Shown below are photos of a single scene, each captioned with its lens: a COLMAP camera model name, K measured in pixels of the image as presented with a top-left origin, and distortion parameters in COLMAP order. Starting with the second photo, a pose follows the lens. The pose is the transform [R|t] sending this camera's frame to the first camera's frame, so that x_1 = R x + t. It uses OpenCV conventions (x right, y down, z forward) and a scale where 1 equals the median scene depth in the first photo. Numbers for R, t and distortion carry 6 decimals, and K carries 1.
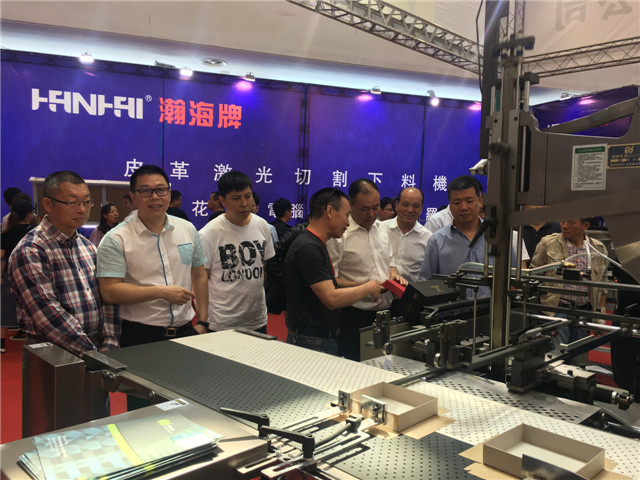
lens RADIAL K [[546.5, 0, 320.0], [0, 546.5, 240.0], [0, 0, 1]] dist [0.105596, -0.138930]
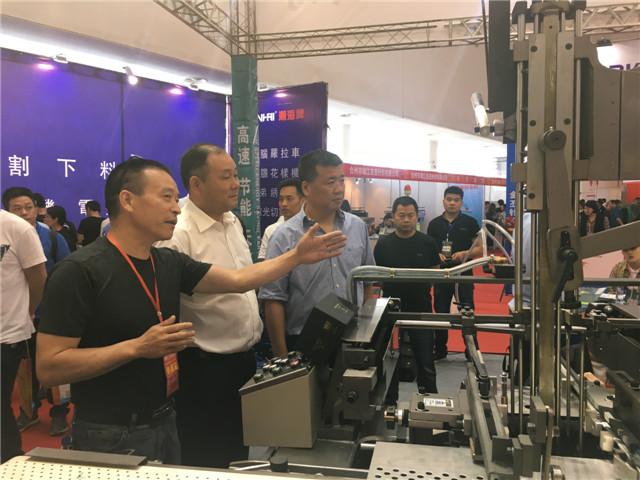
lens RADIAL K [[546.5, 0, 320.0], [0, 546.5, 240.0], [0, 0, 1]] dist [0.105596, -0.138930]
pose [[0.840955, -0.069190, 0.536664, -0.042326], [0.061199, 0.997589, 0.032716, -0.005492], [-0.537634, 0.005331, 0.843162, 0.101928]]
